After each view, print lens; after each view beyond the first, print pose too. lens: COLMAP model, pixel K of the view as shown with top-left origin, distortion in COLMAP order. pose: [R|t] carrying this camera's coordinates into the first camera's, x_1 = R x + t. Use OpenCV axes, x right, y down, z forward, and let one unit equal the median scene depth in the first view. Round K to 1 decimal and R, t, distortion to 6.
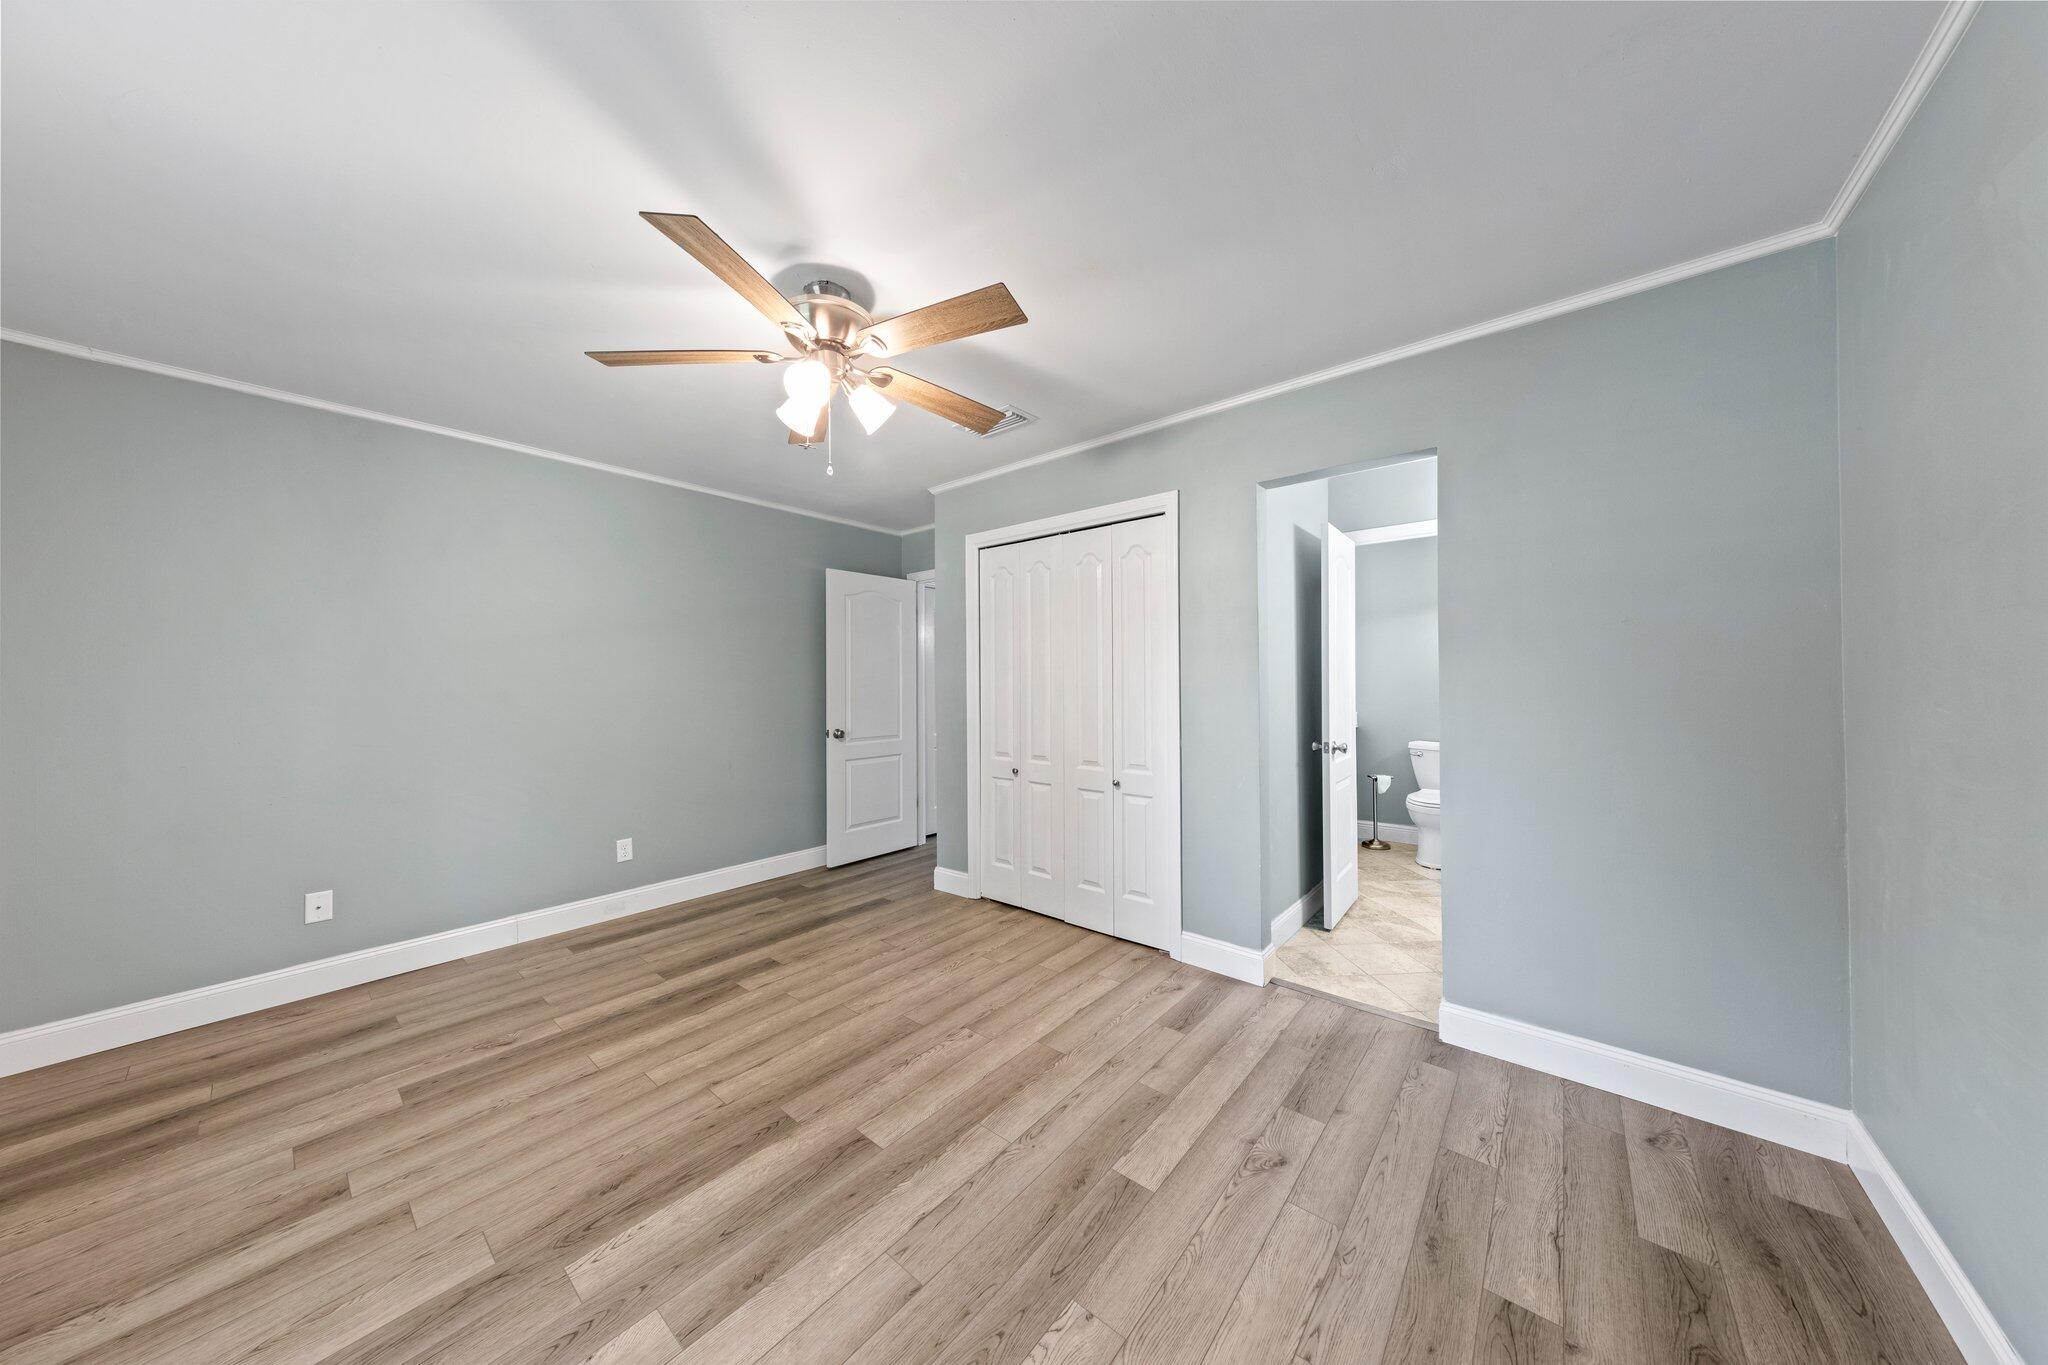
lens RADIAL K [[646.6, 0, 1029.0], [0, 646.6, 686.4], [0, 0, 1]] dist [0.009611, -0.001960]
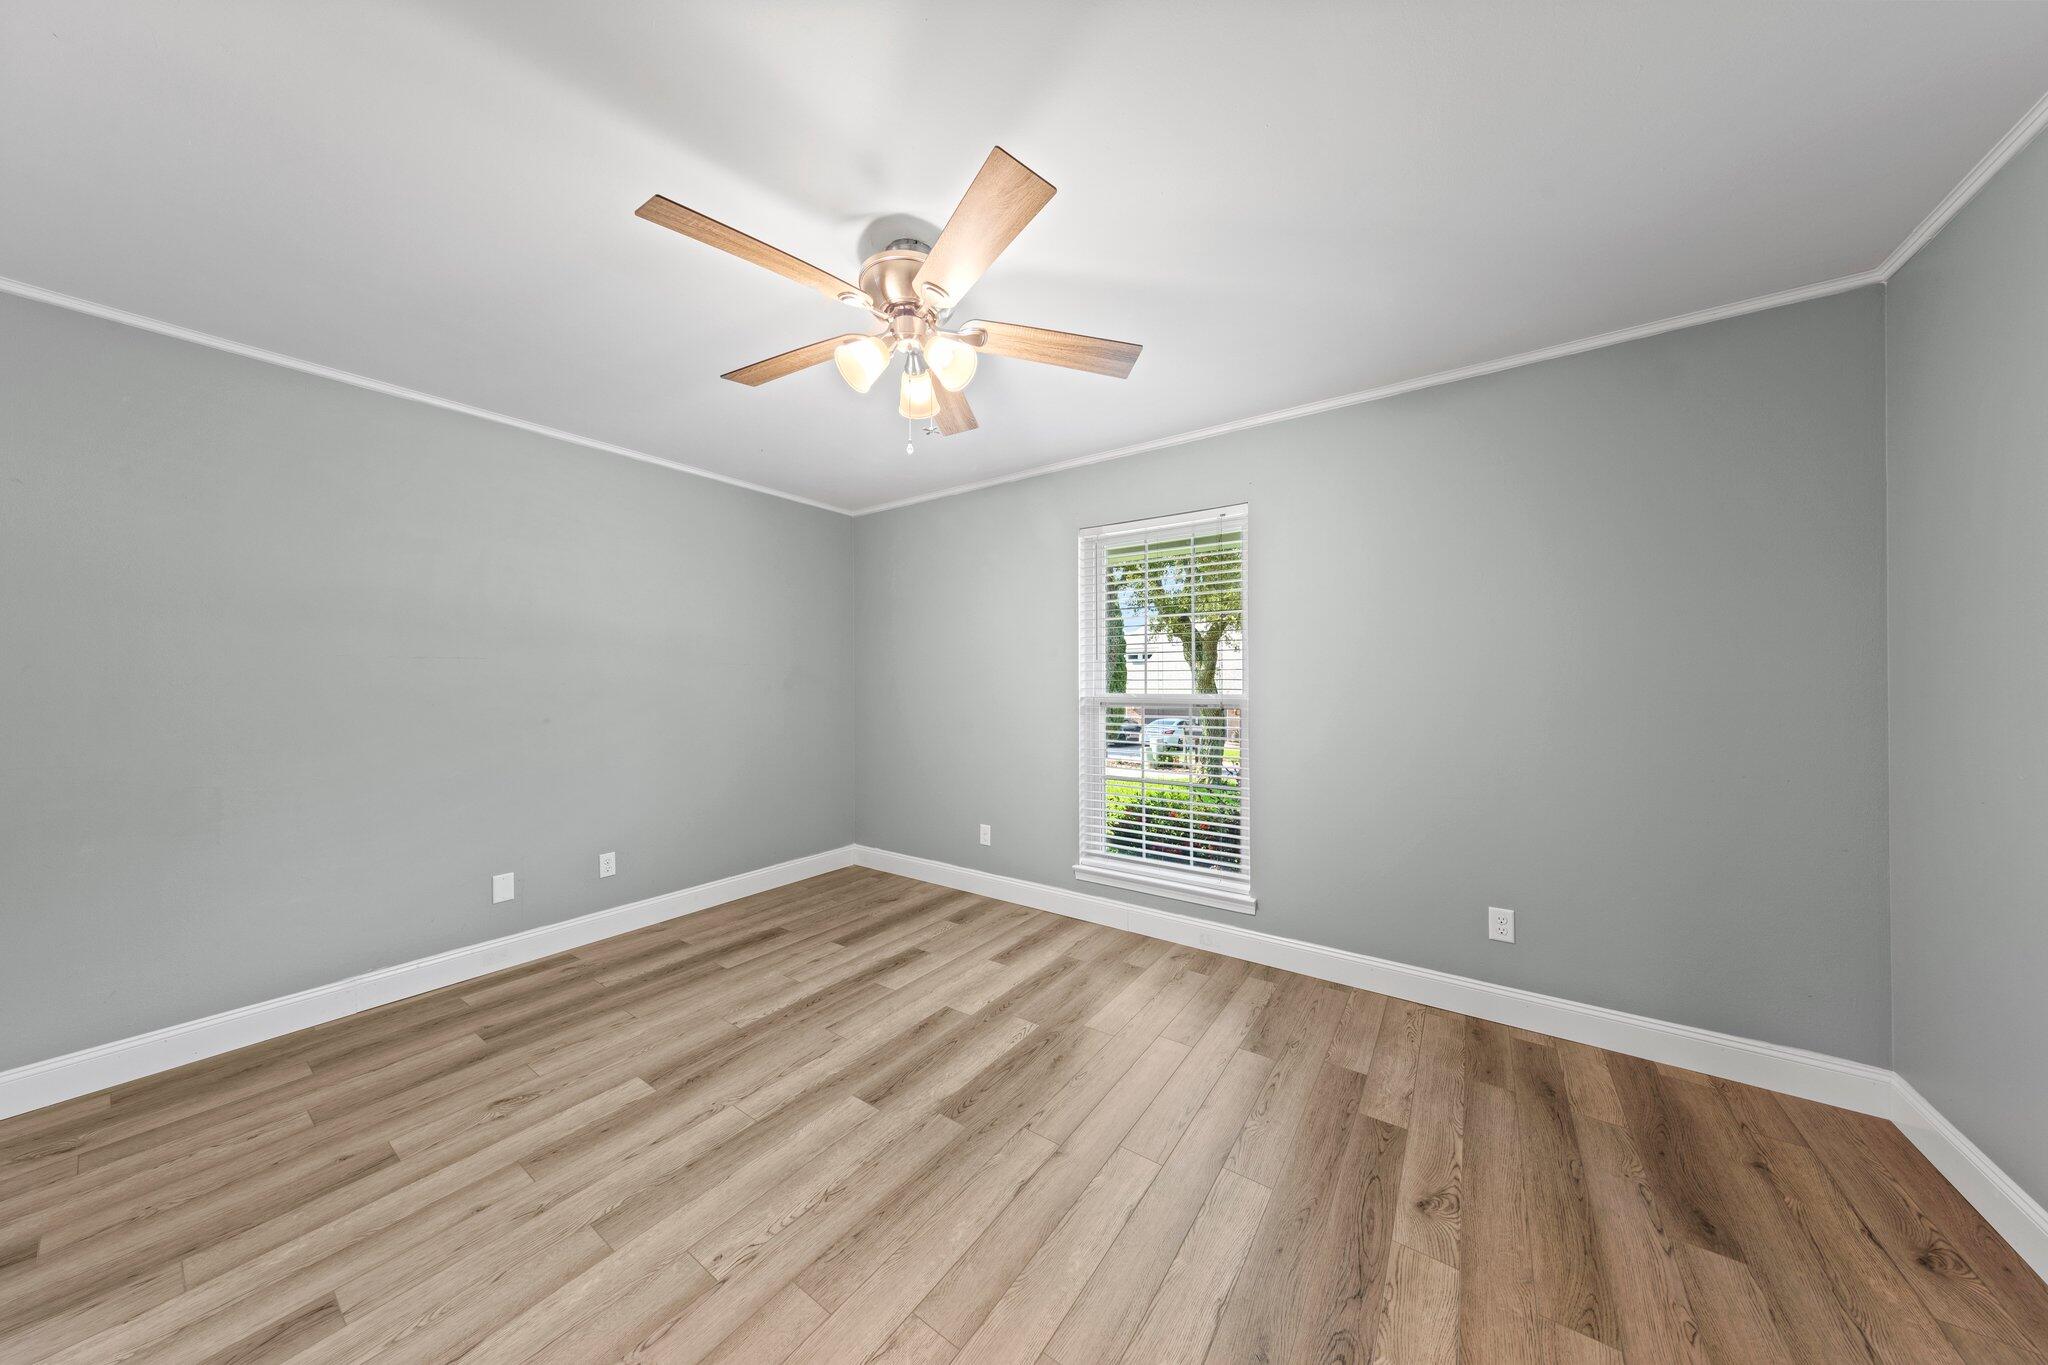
lens RADIAL K [[646.6, 0, 1029.0], [0, 646.6, 686.4], [0, 0, 1]] dist [0.009611, -0.001960]
pose [[-0.996470, 0.012461, -0.083021, -0.406573], [0.011565, 0.999870, 0.011274, -0.008852], [0.083151, 0.010274, -0.996484, 1.954793]]
